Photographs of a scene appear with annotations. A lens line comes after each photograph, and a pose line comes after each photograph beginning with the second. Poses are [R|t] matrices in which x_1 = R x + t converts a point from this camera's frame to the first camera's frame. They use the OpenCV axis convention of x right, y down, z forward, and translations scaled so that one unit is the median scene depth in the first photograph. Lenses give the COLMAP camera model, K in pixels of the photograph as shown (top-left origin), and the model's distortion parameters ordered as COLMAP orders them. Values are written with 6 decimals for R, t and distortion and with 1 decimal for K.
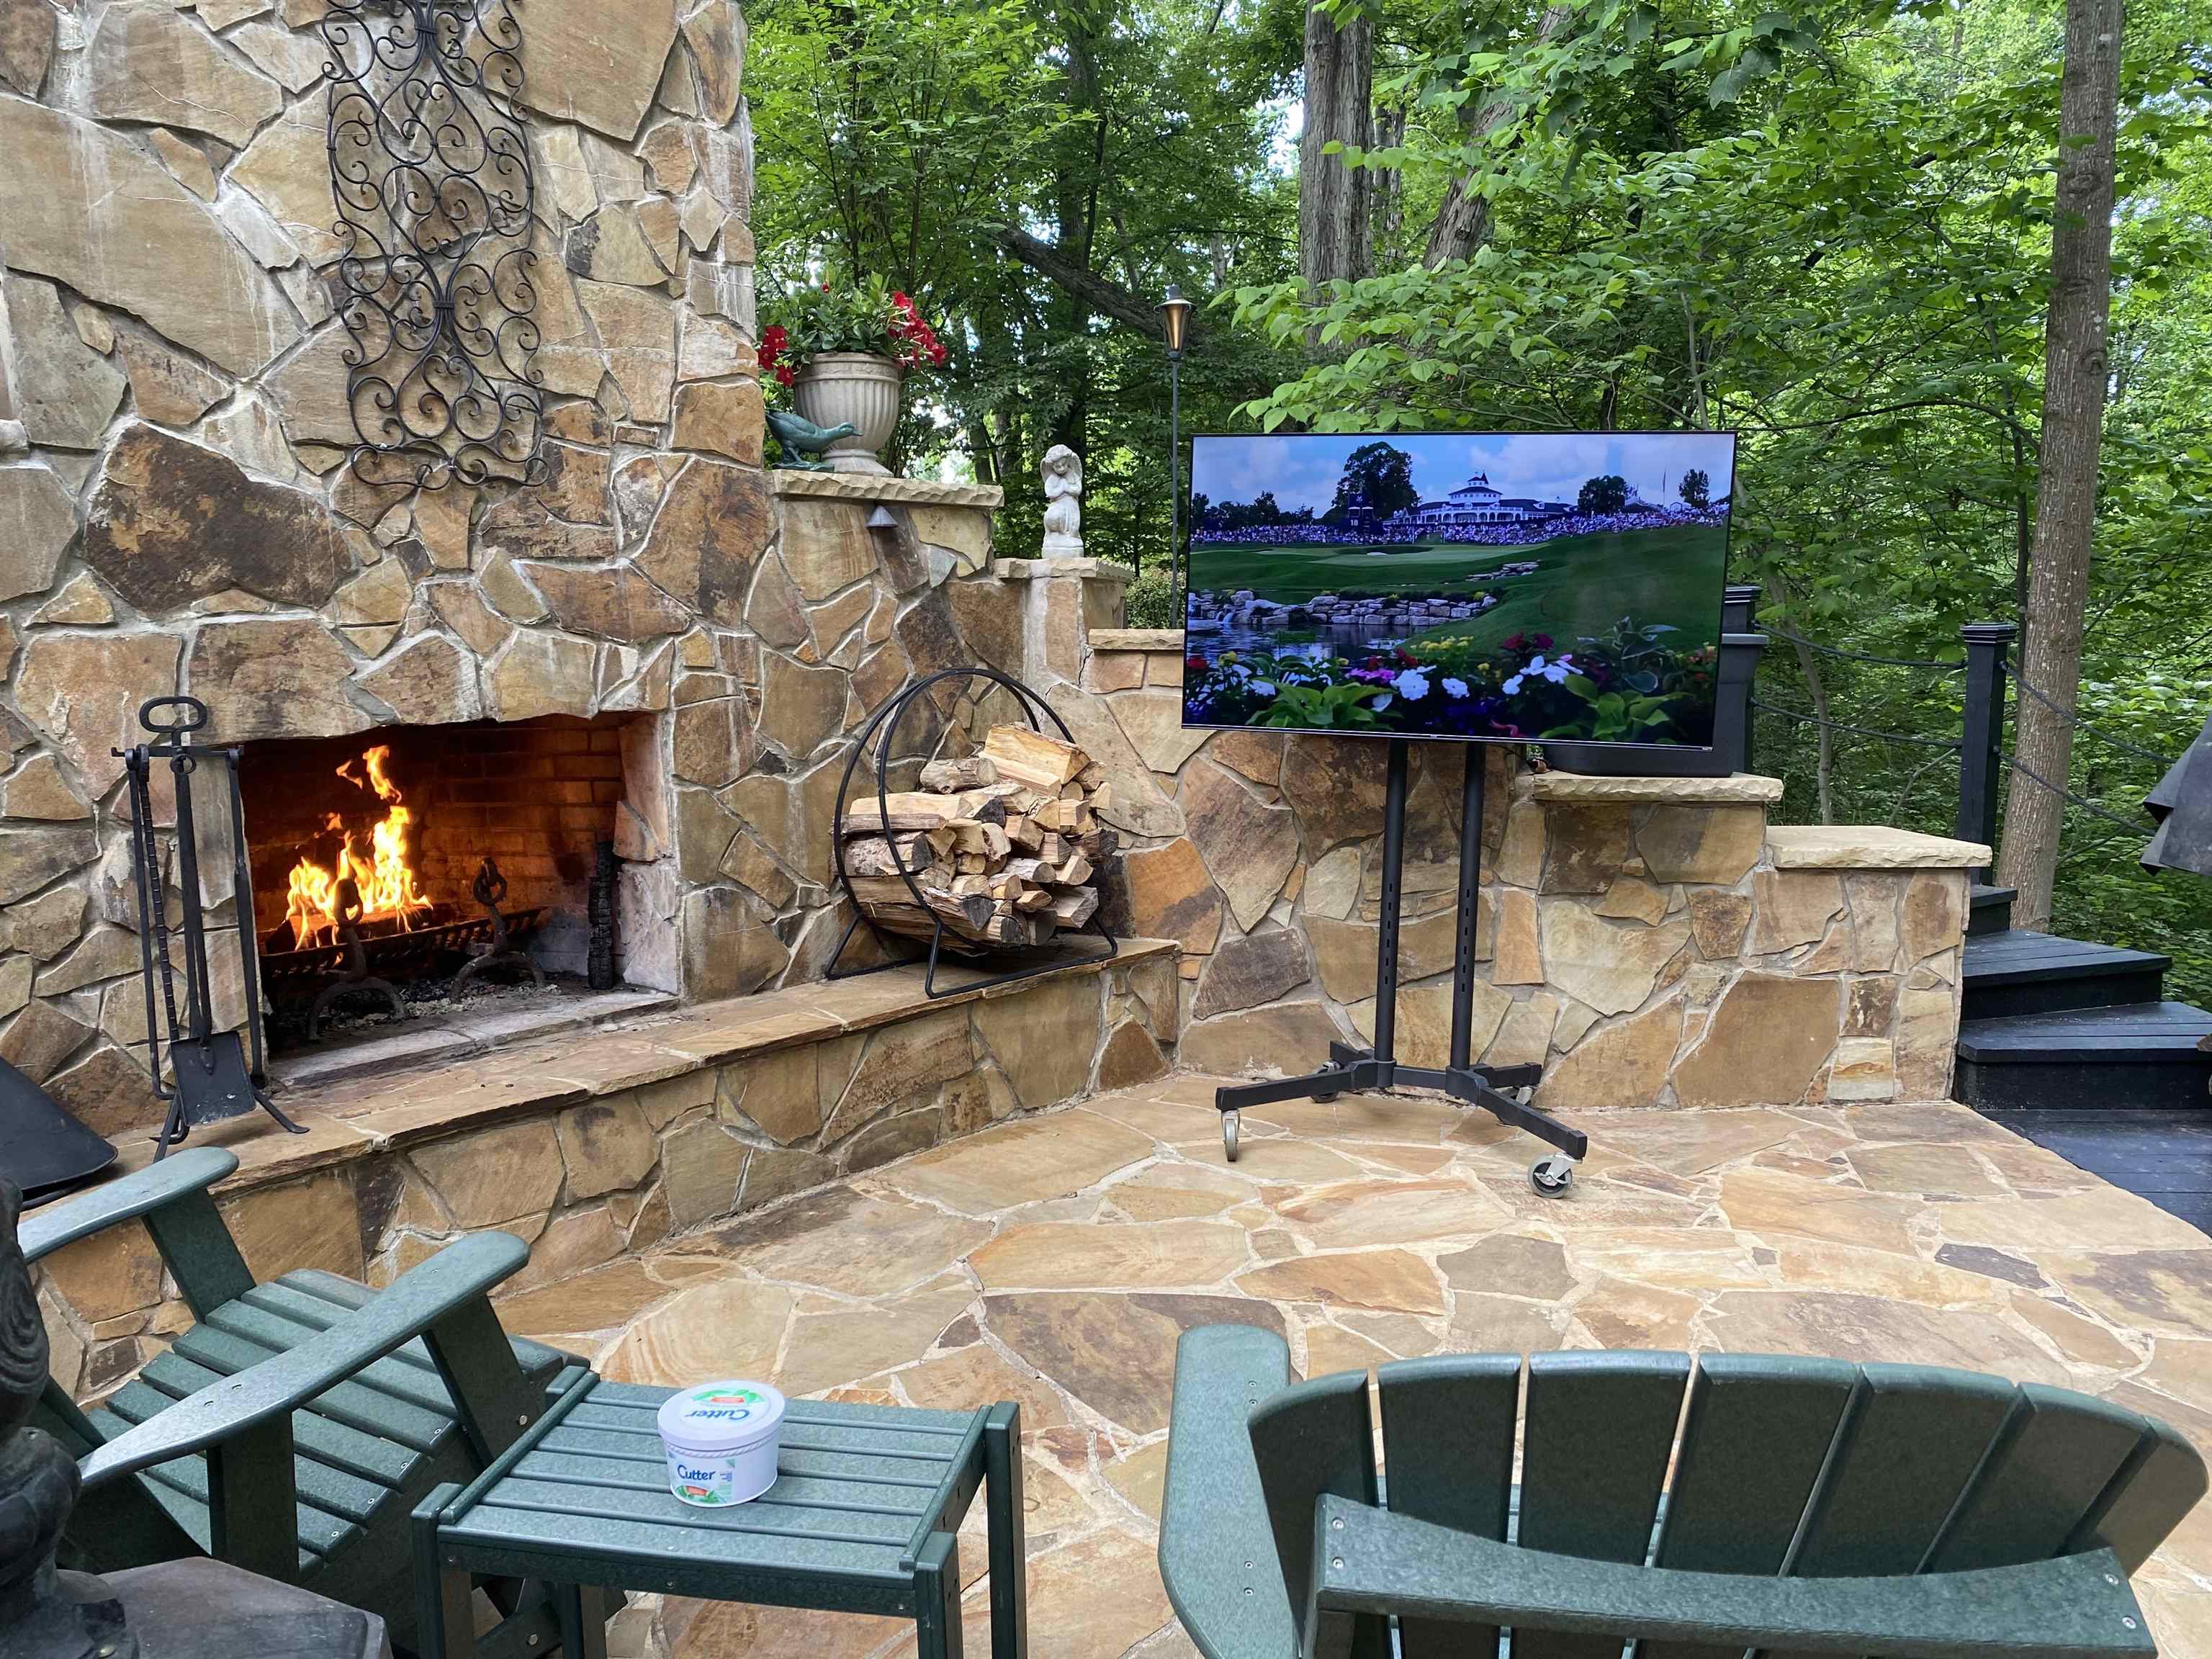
lens RADIAL K [[1704.2, 0, 1119.4], [0, 1704.2, 842.0], [0, 0, 1]] dist [0.016267, -0.030887]
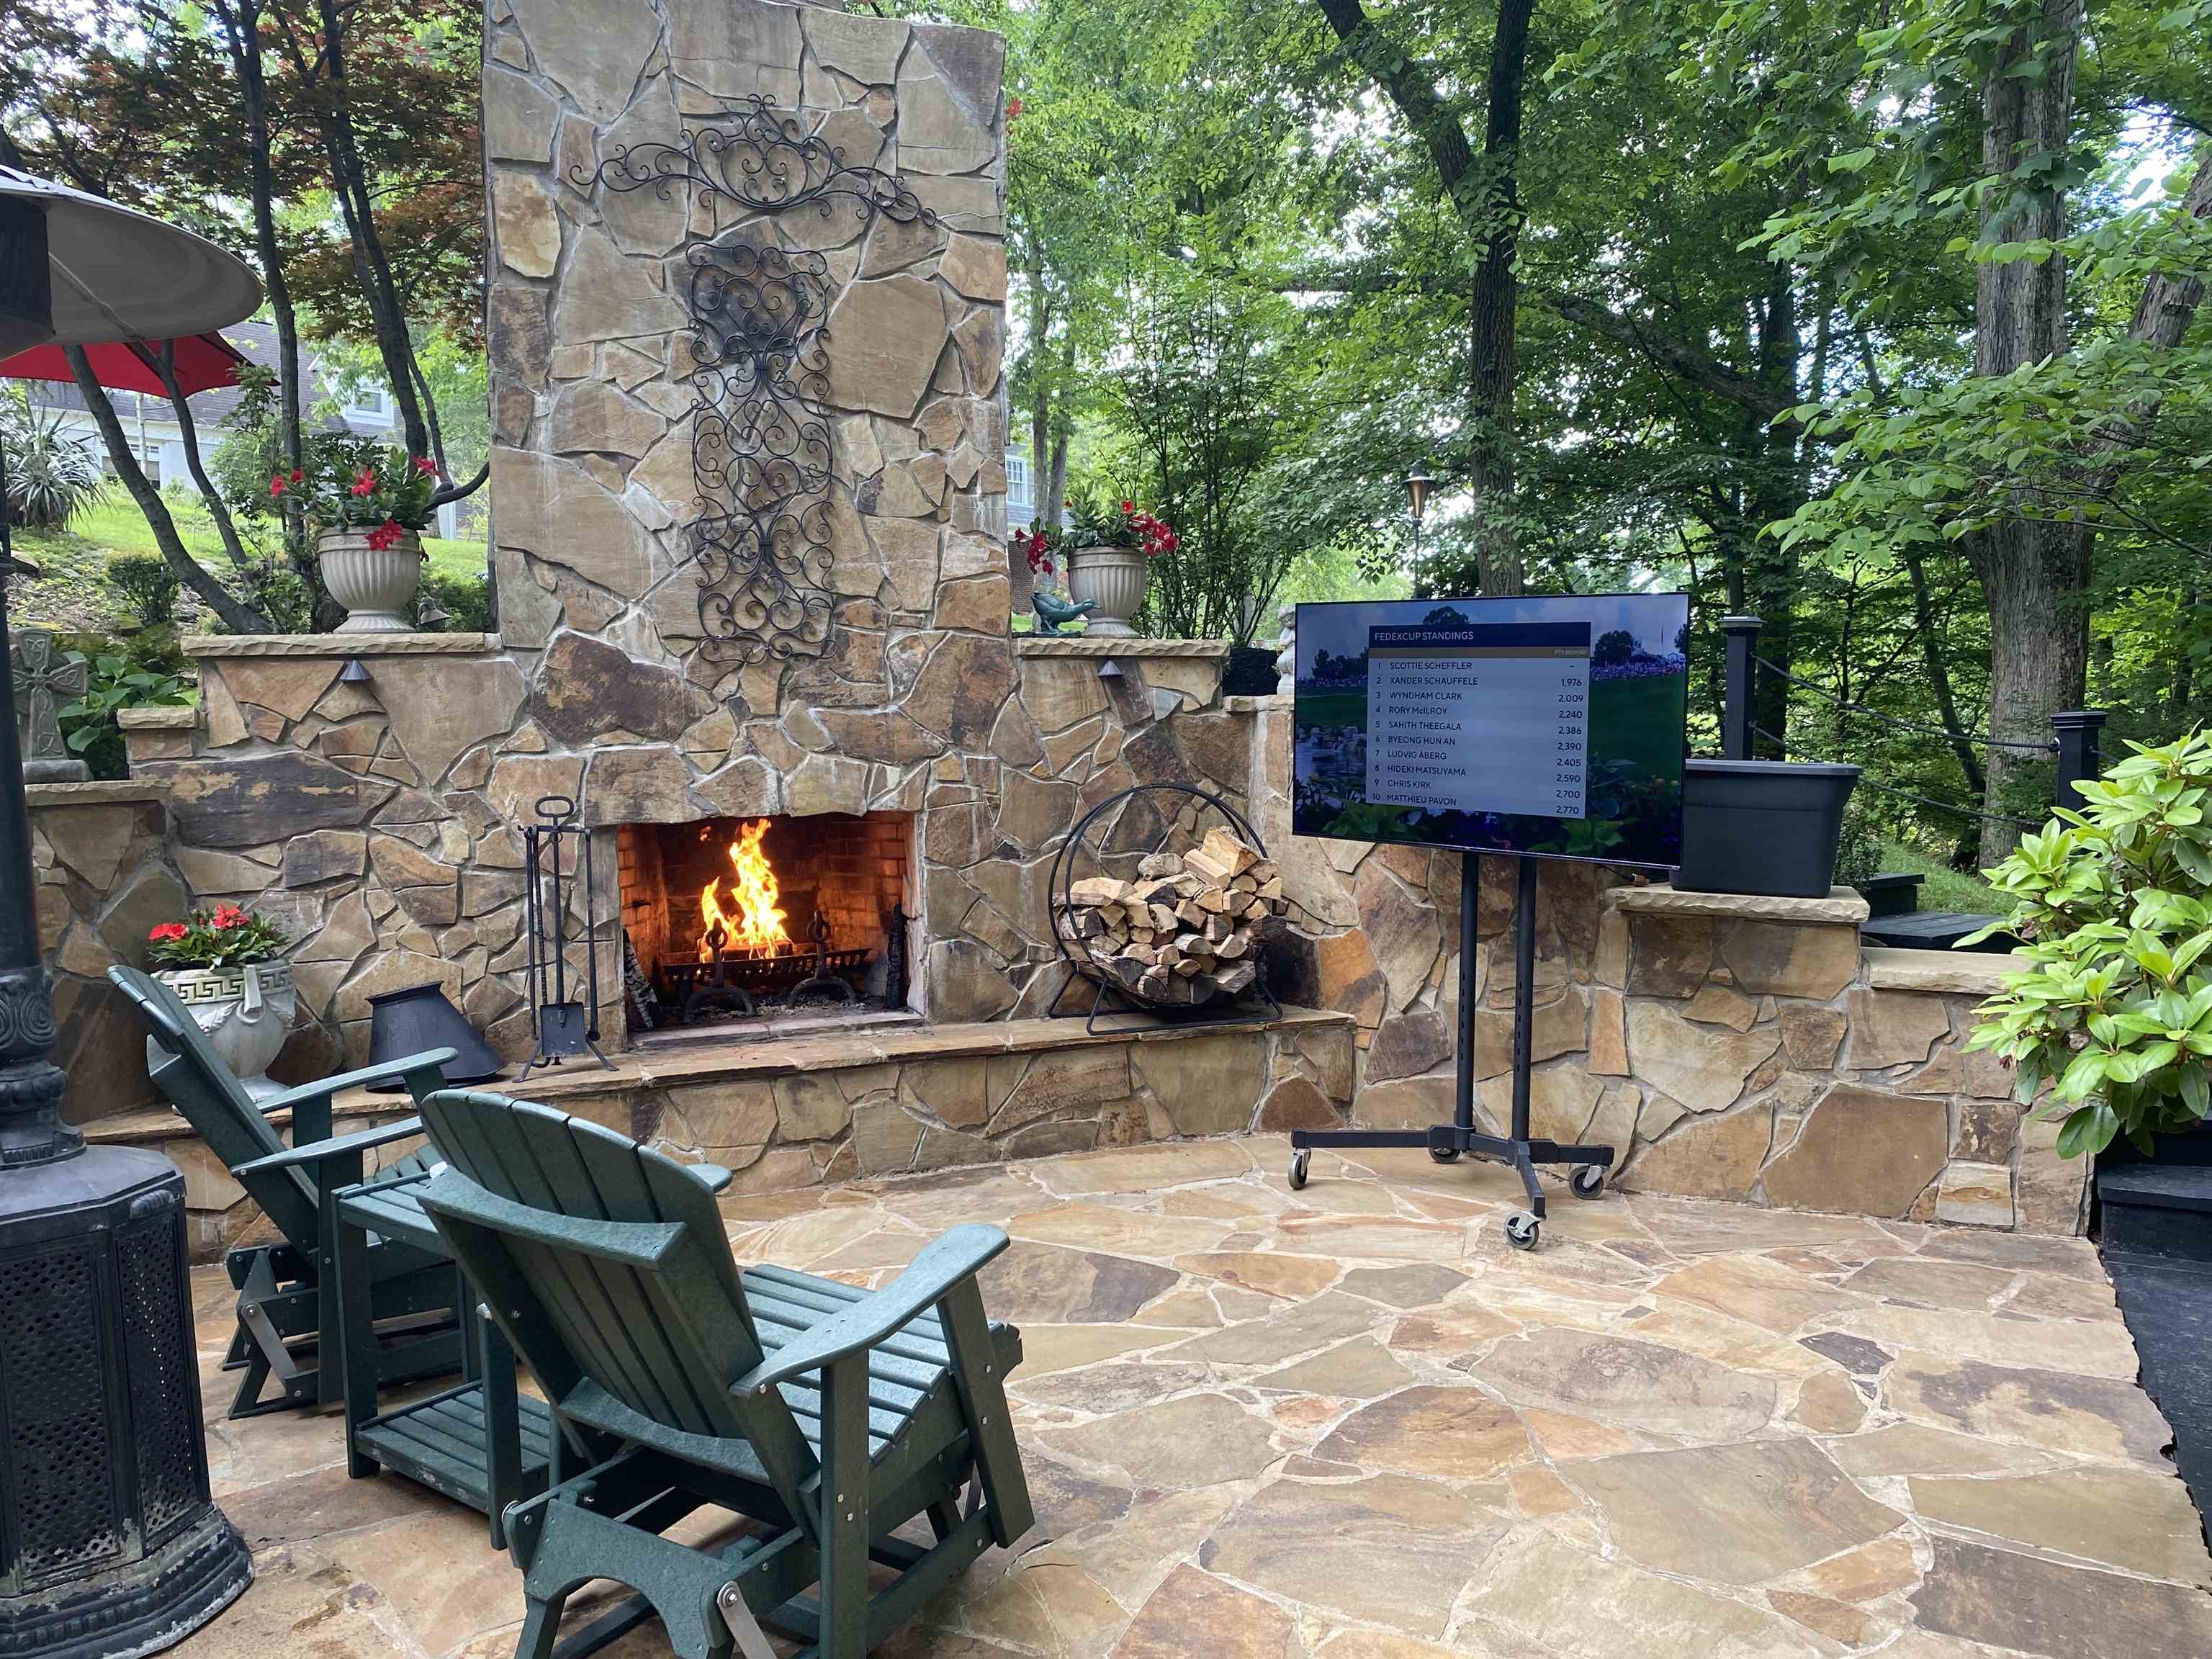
lens RADIAL K [[1704.2, 0, 1114.1], [0, 1704.2, 834.9], [0, 0, 1]] dist [0.016267, -0.030887]
pose [[0.892362, 0.031734, -0.450203, 0.509772], [-0.059805, 0.997043, -0.048263, 0.000197], [0.447340, 0.069993, 0.891621, -0.177318]]
